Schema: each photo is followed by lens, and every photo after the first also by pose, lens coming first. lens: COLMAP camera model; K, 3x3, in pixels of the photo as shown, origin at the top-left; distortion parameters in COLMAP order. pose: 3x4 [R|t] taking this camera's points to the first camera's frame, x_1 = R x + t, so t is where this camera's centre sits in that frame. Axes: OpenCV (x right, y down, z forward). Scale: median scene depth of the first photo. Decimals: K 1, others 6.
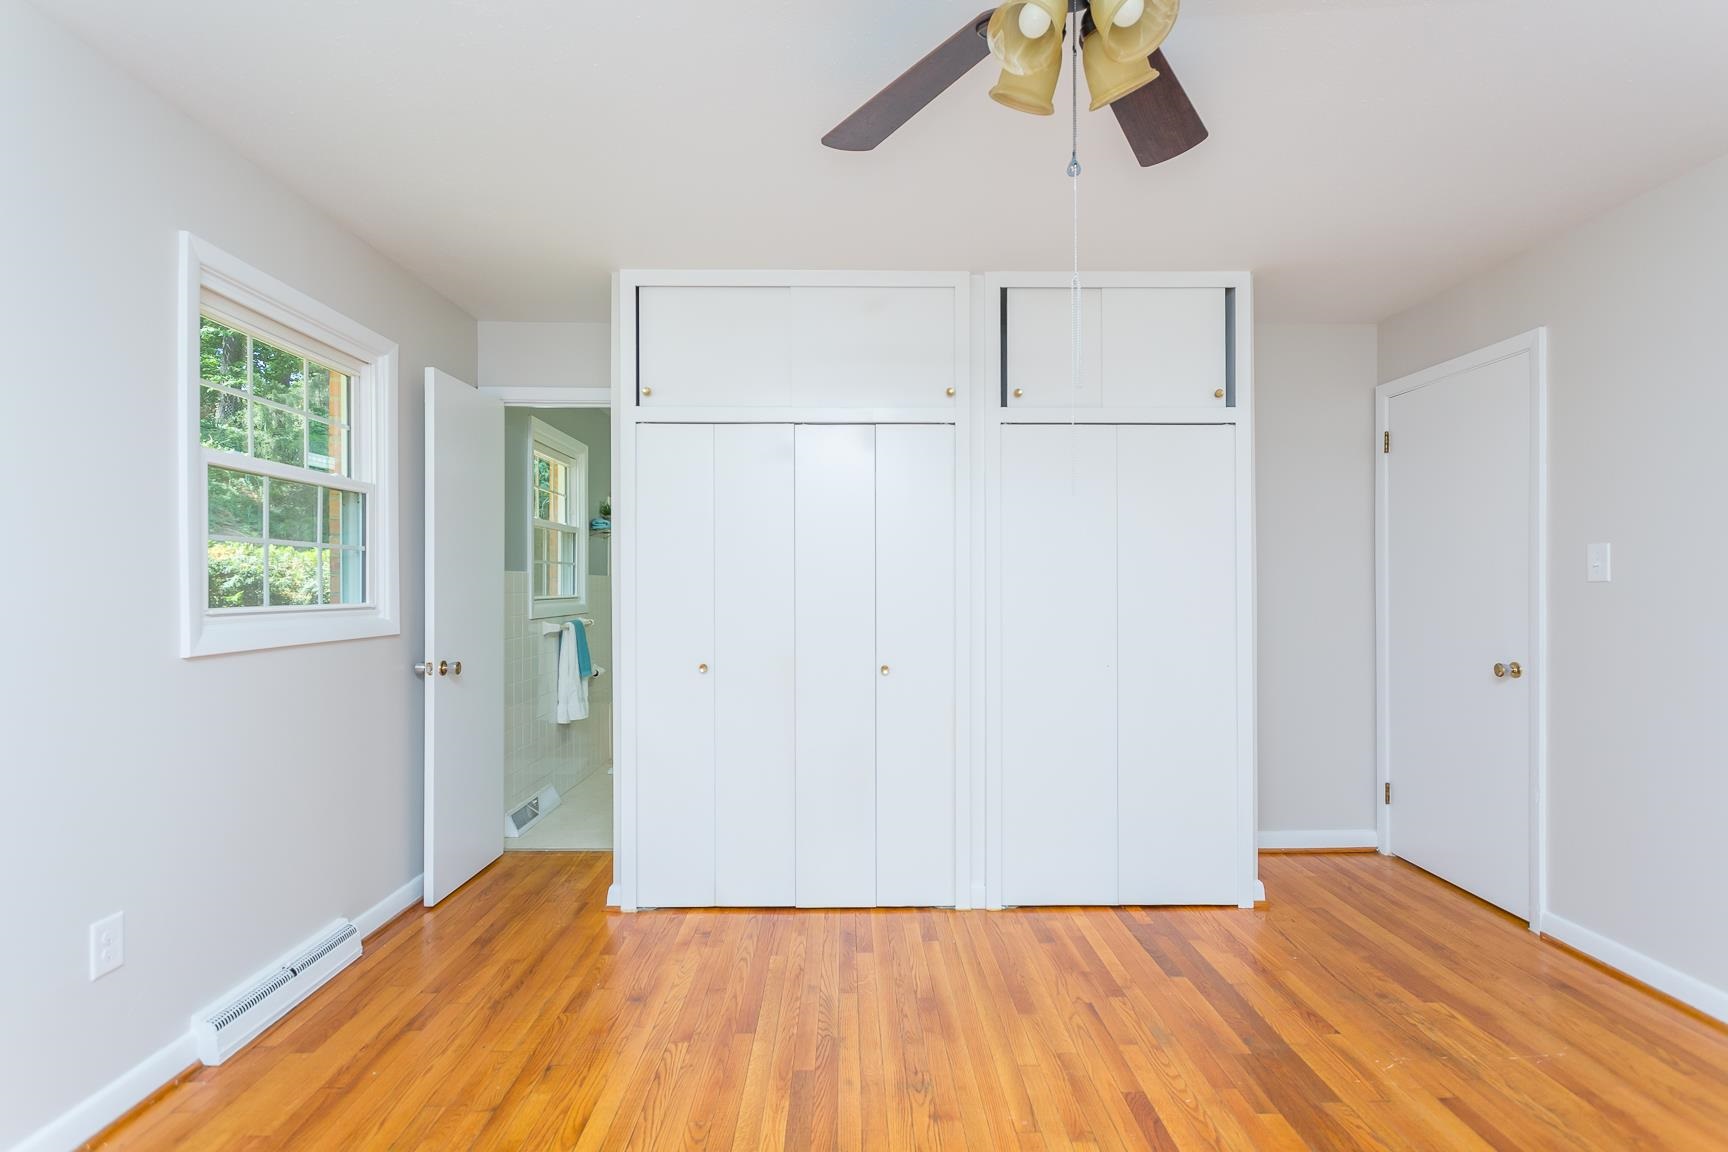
lens RADIAL K [[852.9, 0, 864.0], [0, 852.9, 576.0], [0, 0, 1]] dist [-0.002374, 0.000058]
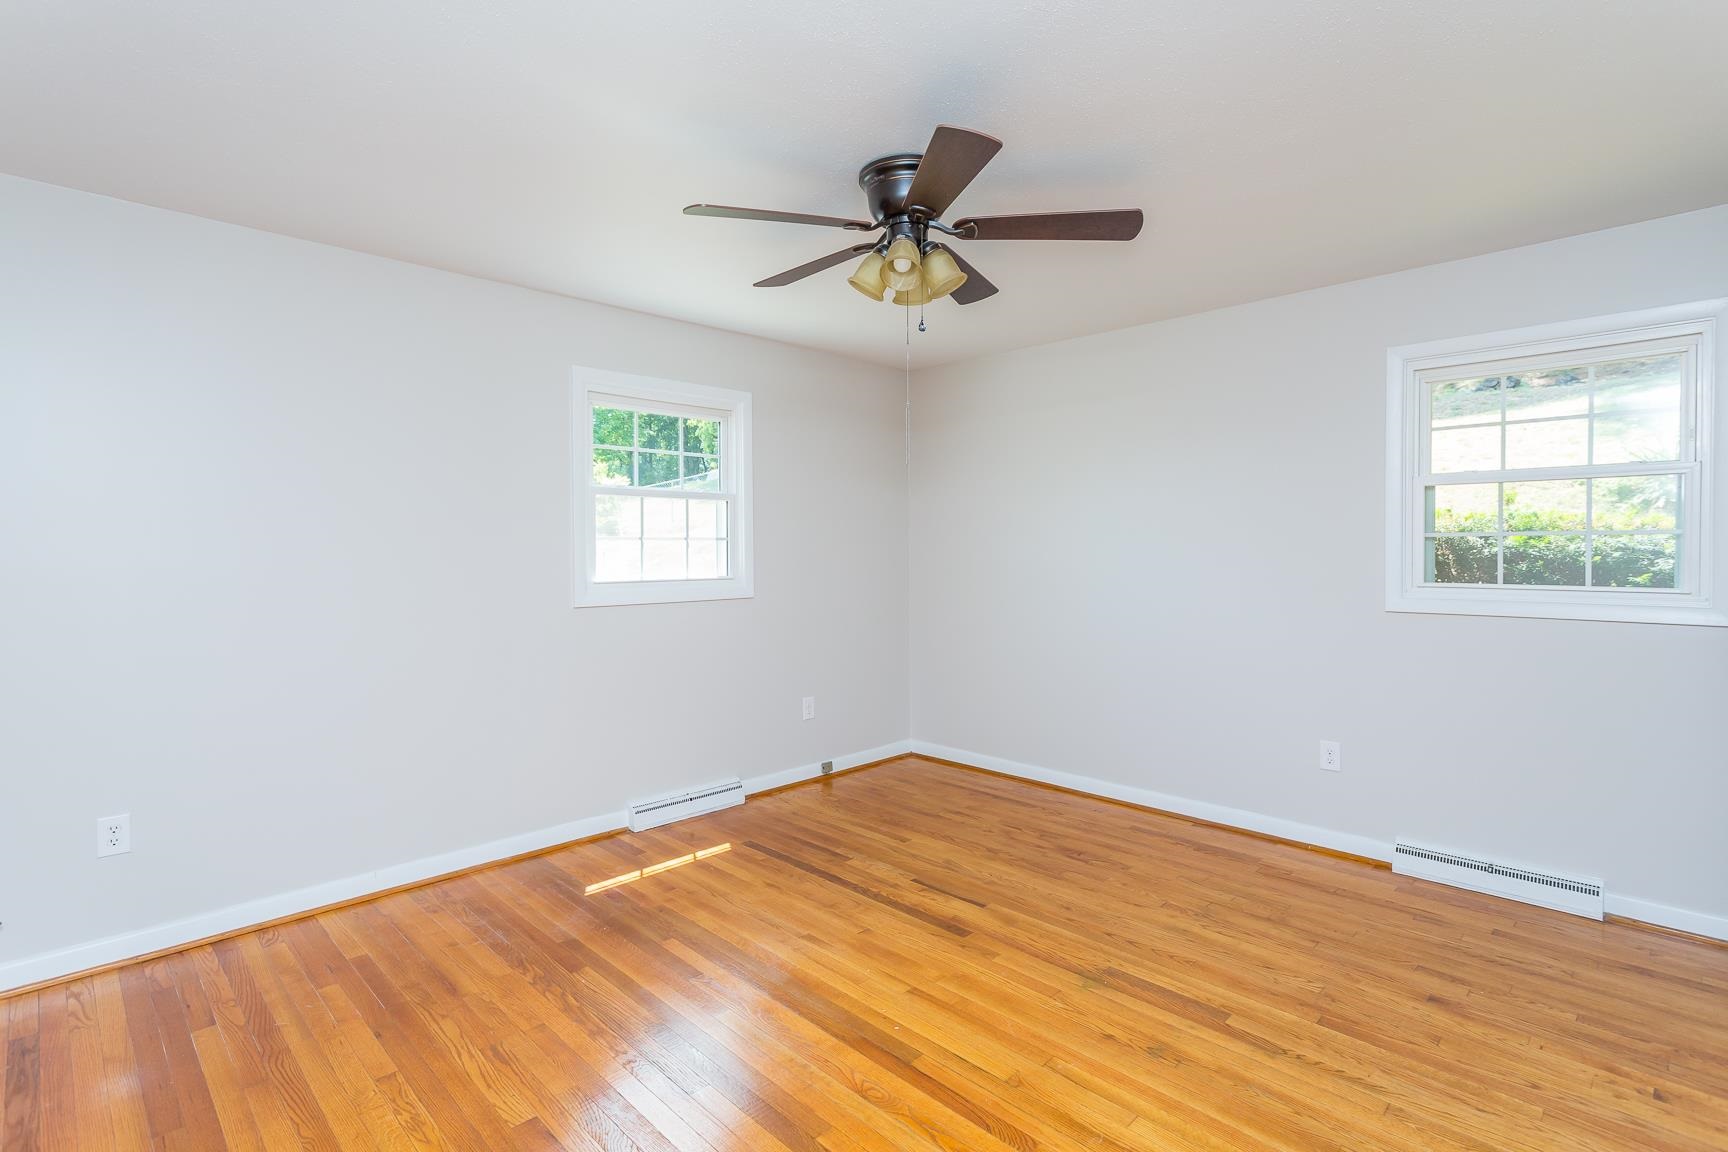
lens RADIAL K [[852.9, 0, 864.0], [0, 852.9, 576.0], [0, 0, 1]] dist [-0.002374, 0.000058]
pose [[-0.734814, 0.028345, -0.677676, 0.992783], [0.013163, 0.999534, 0.027534, -0.027906], [0.678141, 0.011312, -0.734845, 1.461230]]
